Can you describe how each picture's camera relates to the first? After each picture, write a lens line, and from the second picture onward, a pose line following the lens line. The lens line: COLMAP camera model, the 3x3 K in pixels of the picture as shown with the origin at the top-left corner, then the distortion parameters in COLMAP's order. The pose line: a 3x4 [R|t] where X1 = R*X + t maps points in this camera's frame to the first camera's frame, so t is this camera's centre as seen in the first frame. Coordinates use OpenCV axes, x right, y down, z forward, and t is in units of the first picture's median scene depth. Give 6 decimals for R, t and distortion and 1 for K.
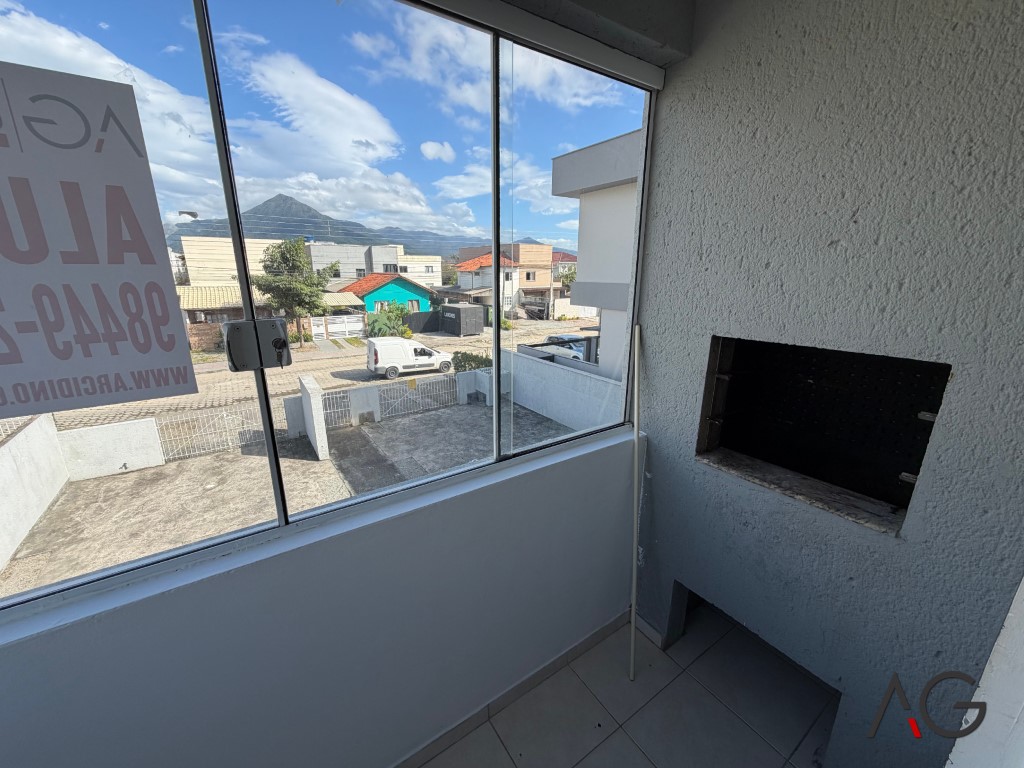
lens RADIAL K [[407.9, 0, 508.2], [0, 407.9, 385.9], [0, 0, 1]] dist [0.001935, 0.000281]
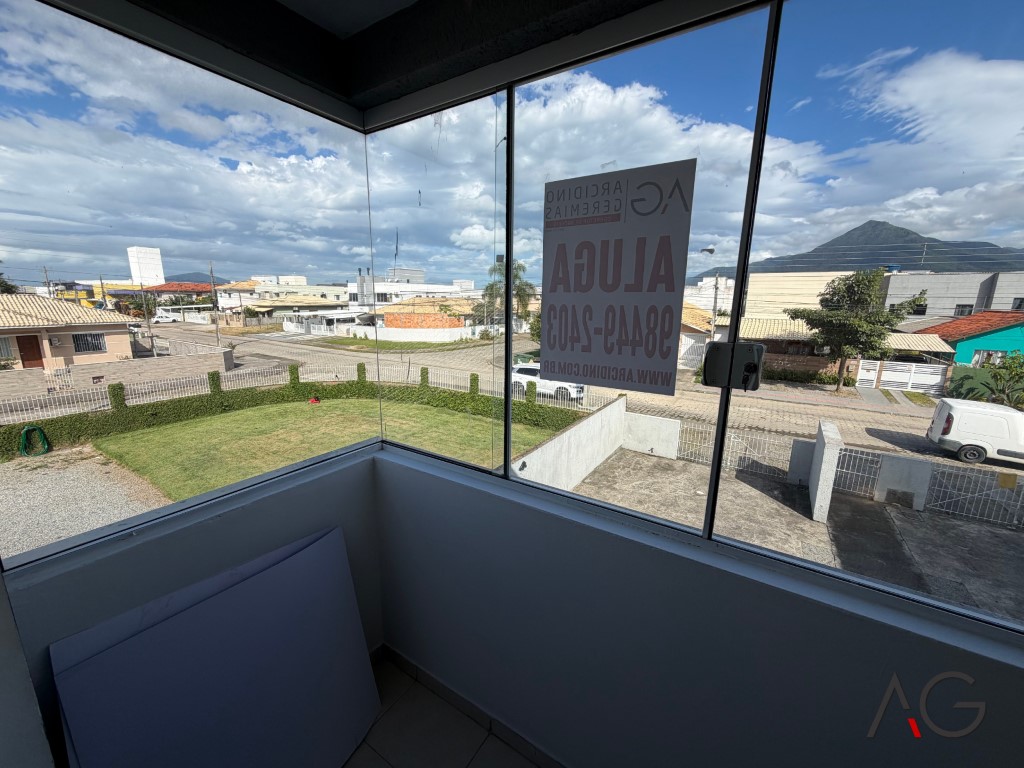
lens RADIAL K [[407.9, 0, 508.2], [0, 407.9, 385.9], [0, 0, 1]] dist [0.001935, 0.000281]
pose [[0.390584, 0.195626, -0.899541, 0.005884], [-0.265053, 0.959678, 0.093617, 0.000213], [0.881584, 0.201861, 0.426686, 0.001849]]
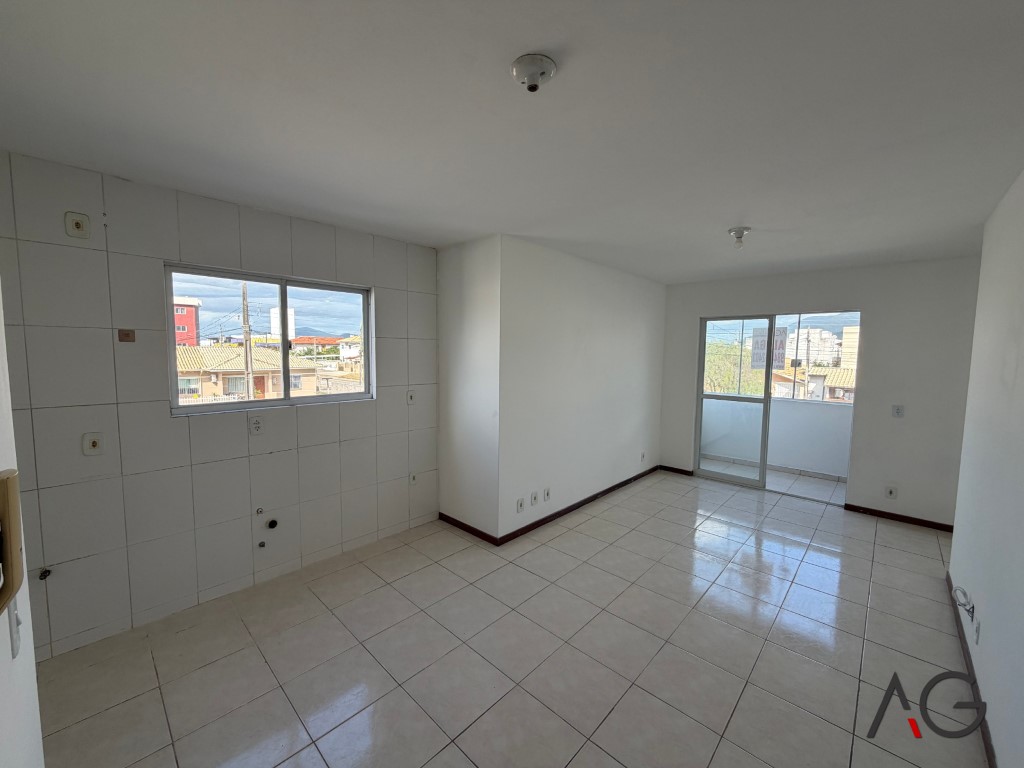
lens RADIAL K [[407.9, 0, 508.2], [0, 407.9, 385.9], [0, 0, 1]] dist [0.001935, 0.000281]
pose [[0.223390, 0.089203, -0.970639, 0.192443], [-0.280710, 0.959503, 0.023574, 0.056805], [0.933434, 0.267202, 0.239384, -0.192242]]
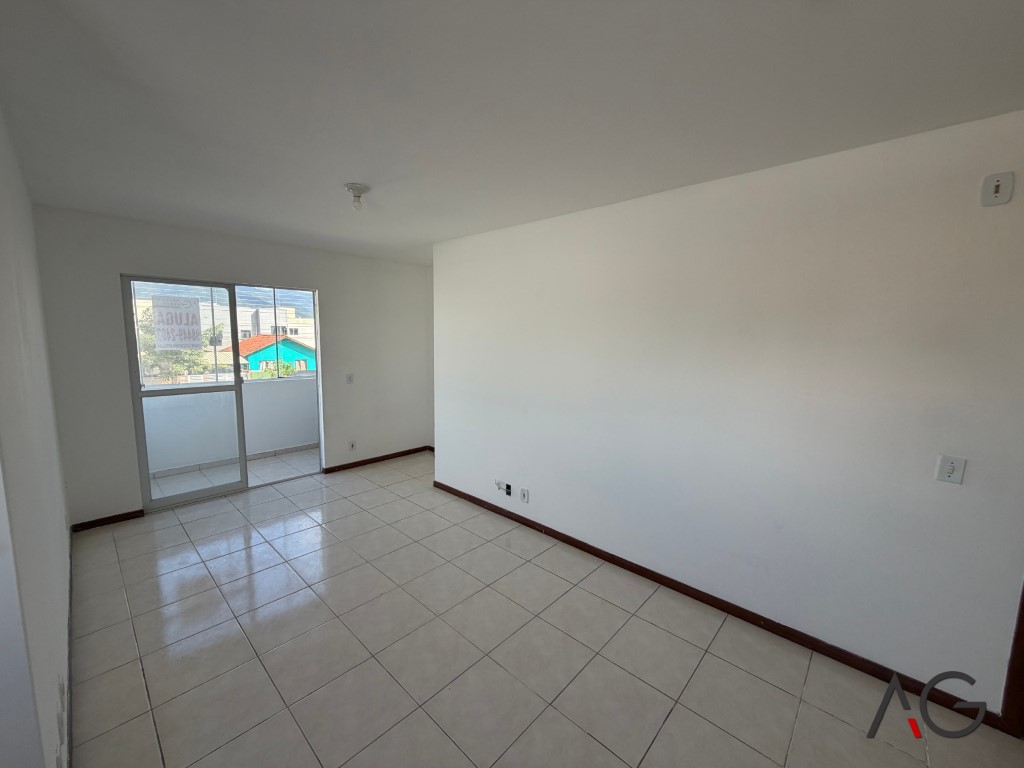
lens RADIAL K [[407.9, 0, 508.2], [0, 407.9, 385.9], [0, 0, 1]] dist [0.001935, 0.000281]
pose [[0.973618, -0.012324, 0.227851, 0.082945], [0.046895, 0.988033, -0.146943, 0.063572], [-0.223313, 0.153751, 0.962544, -0.215267]]
